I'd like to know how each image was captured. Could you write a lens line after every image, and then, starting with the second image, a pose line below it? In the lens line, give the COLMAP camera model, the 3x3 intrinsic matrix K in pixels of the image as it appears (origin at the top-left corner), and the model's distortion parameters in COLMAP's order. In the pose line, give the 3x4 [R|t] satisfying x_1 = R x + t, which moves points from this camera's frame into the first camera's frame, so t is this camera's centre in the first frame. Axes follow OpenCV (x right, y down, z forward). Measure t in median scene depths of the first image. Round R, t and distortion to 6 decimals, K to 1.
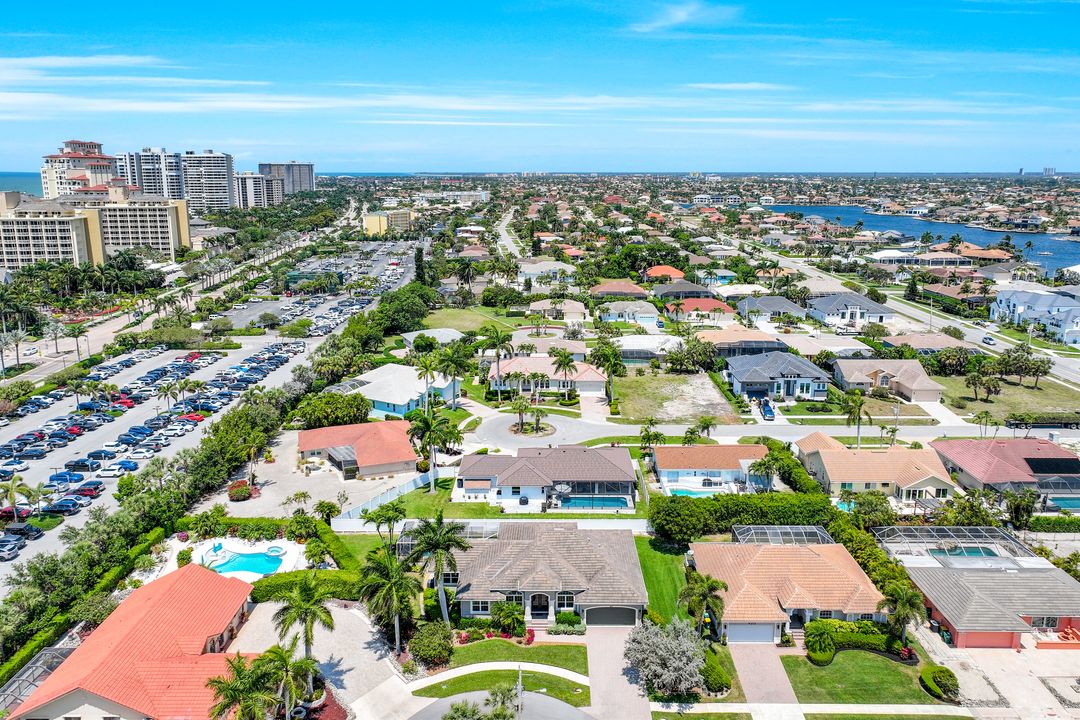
lens RADIAL K [[755.4, 0, 547.1], [0, 755.4, 324.4], [0, 0, 1]] dist [0.004261, 0.001147]
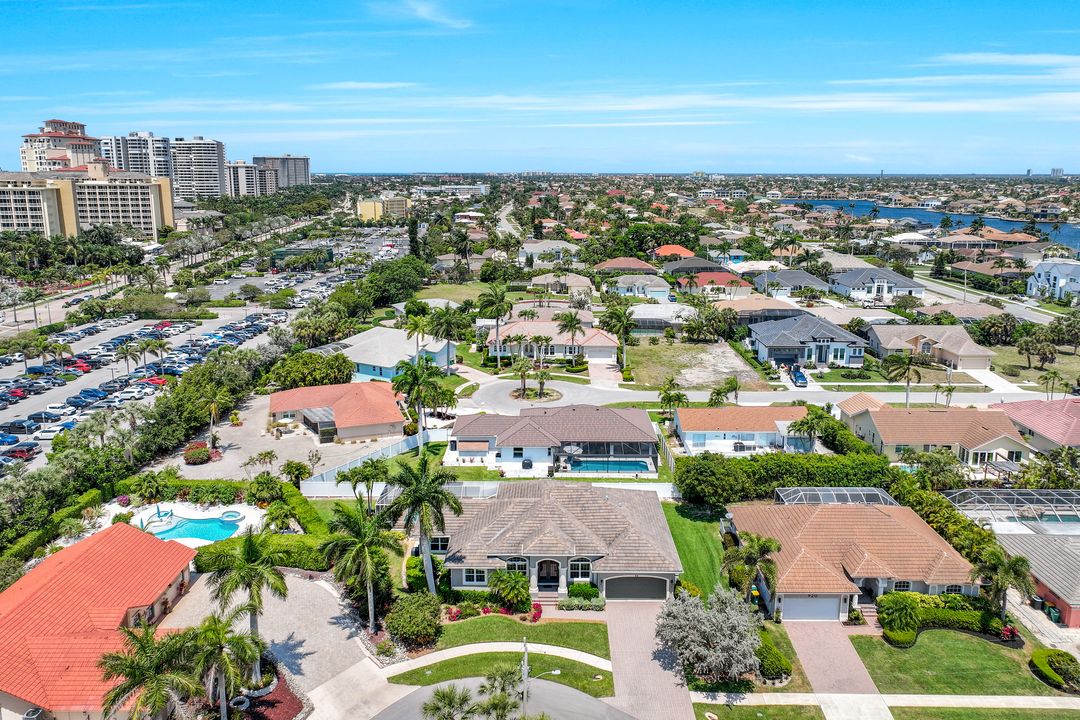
lens RADIAL K [[765.7, 0, 546.9], [0, 765.7, 322.3], [0, 0, 1]] dist [0.004520, 0.005391]
pose [[0.999997, 0.002196, -0.000451, -0.006122], [-0.002199, 0.999974, -0.006836, 0.057323], [0.000436, 0.006837, 0.999977, 0.094562]]
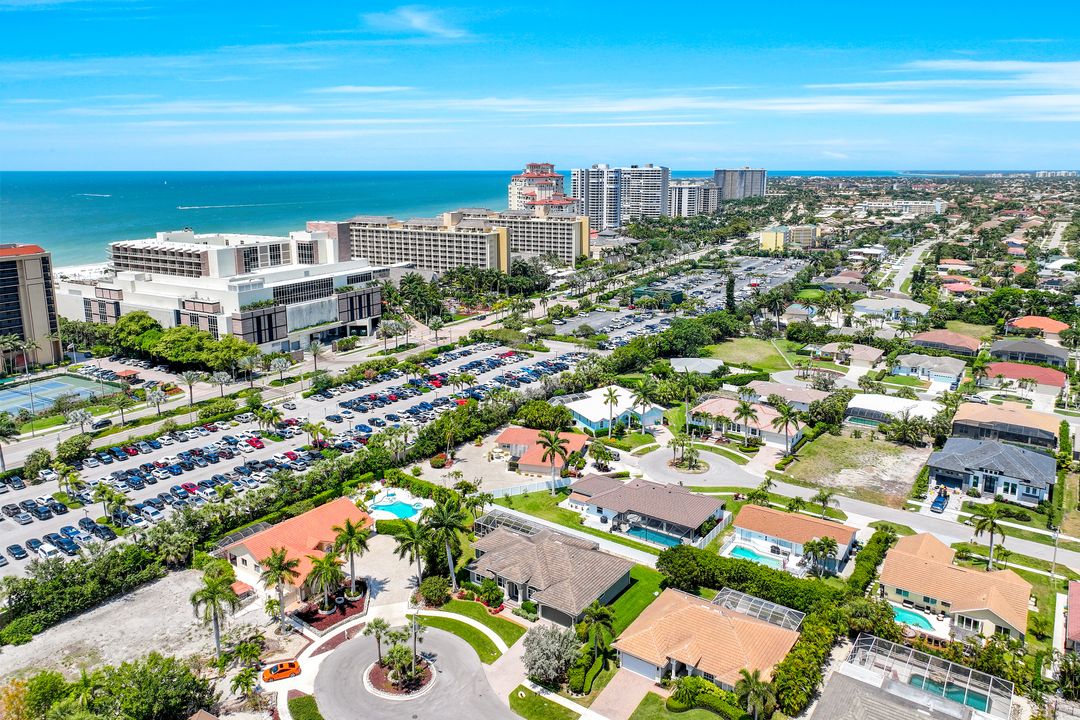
lens RADIAL K [[755.4, 0, 547.1], [0, 755.4, 324.4], [0, 0, 1]] dist [0.004261, 0.001147]
pose [[0.820263, 0.115541, -0.560195, 0.395694], [-0.113945, 0.992763, 0.037915, -0.084090], [0.560522, 0.032731, 0.827493, -0.050948]]
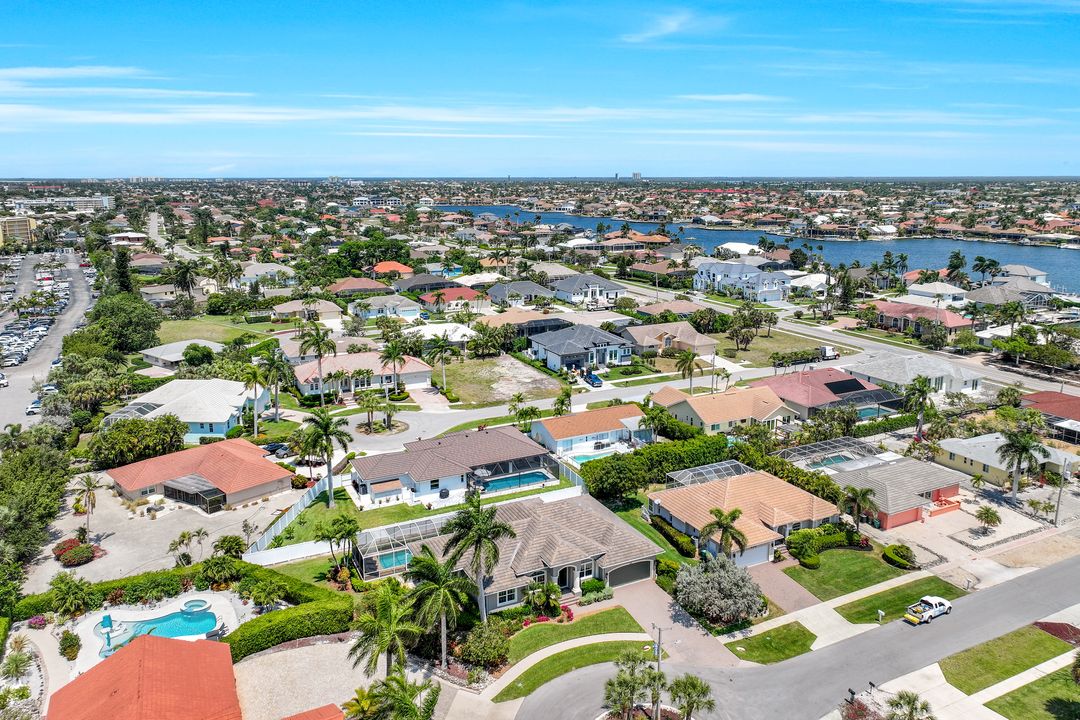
lens RADIAL K [[765.7, 0, 546.9], [0, 765.7, 322.3], [0, 0, 1]] dist [0.004520, 0.005391]
pose [[0.893853, -0.087157, 0.439807, -0.228665], [0.092547, 0.995666, 0.009221, 0.020954], [-0.438704, 0.032461, 0.898045, 0.072718]]
